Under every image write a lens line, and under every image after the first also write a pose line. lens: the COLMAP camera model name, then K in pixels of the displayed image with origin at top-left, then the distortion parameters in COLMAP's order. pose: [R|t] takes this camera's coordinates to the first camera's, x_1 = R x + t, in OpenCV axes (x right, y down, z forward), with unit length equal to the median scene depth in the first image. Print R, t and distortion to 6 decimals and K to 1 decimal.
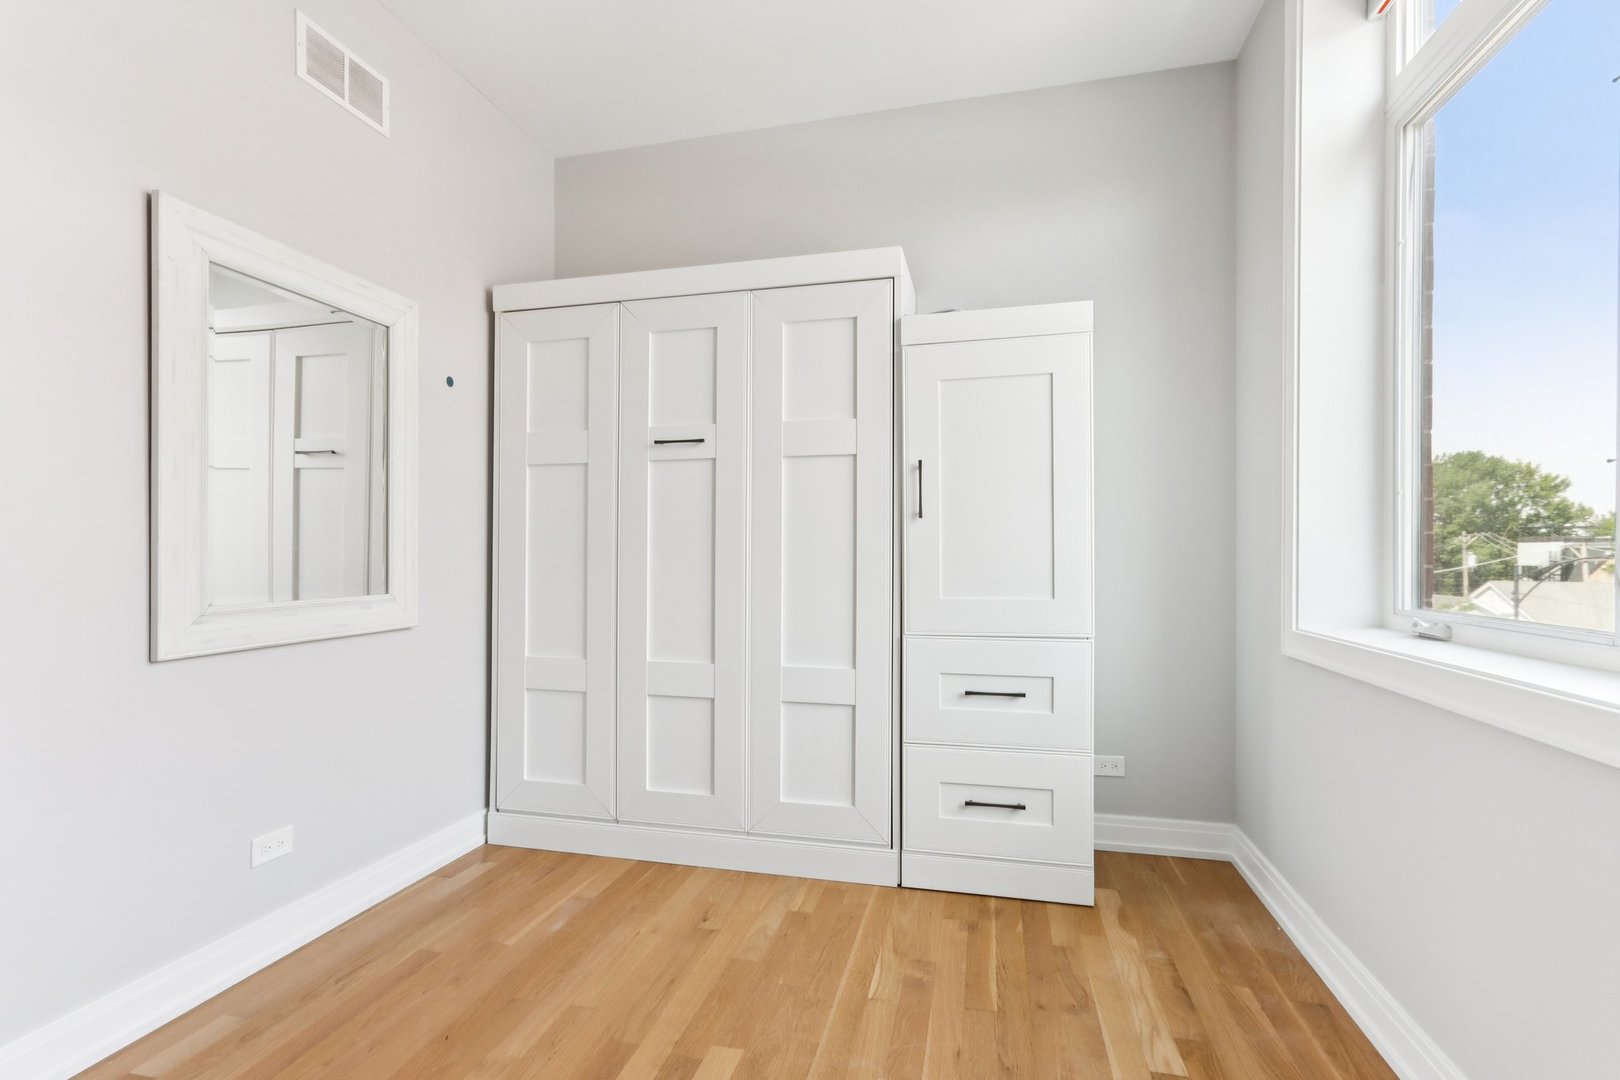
lens RADIAL K [[761.7, 0, 800.9], [0, 761.7, 550.9], [0, 0, 1]] dist [-0.000211, 0.000278]
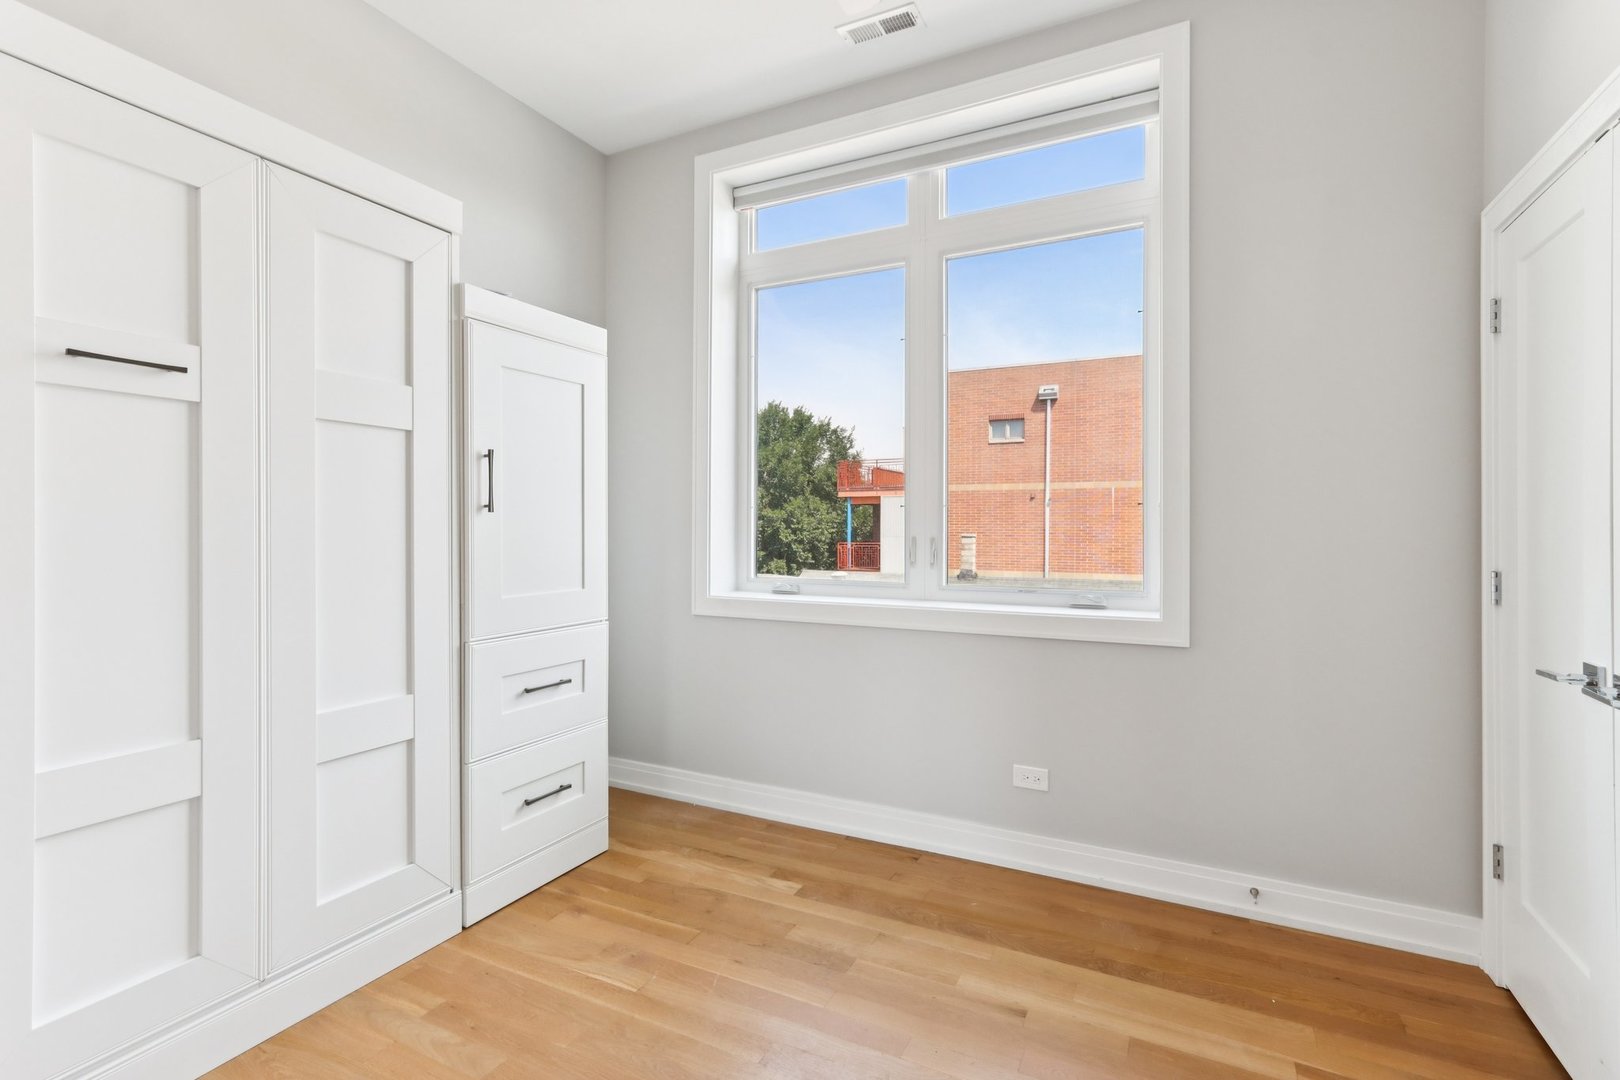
lens RADIAL K [[763.9, 0, 811.4], [0, 763.9, 526.3], [0, 0, 1]] dist [-0.001269, 0.001128]
pose [[0.214207, 0.003246, 0.976783, -0.691057], [-0.000139, 0.999995, -0.003292, -0.024045], [-0.976788, 0.000570, 0.214206, 0.445611]]
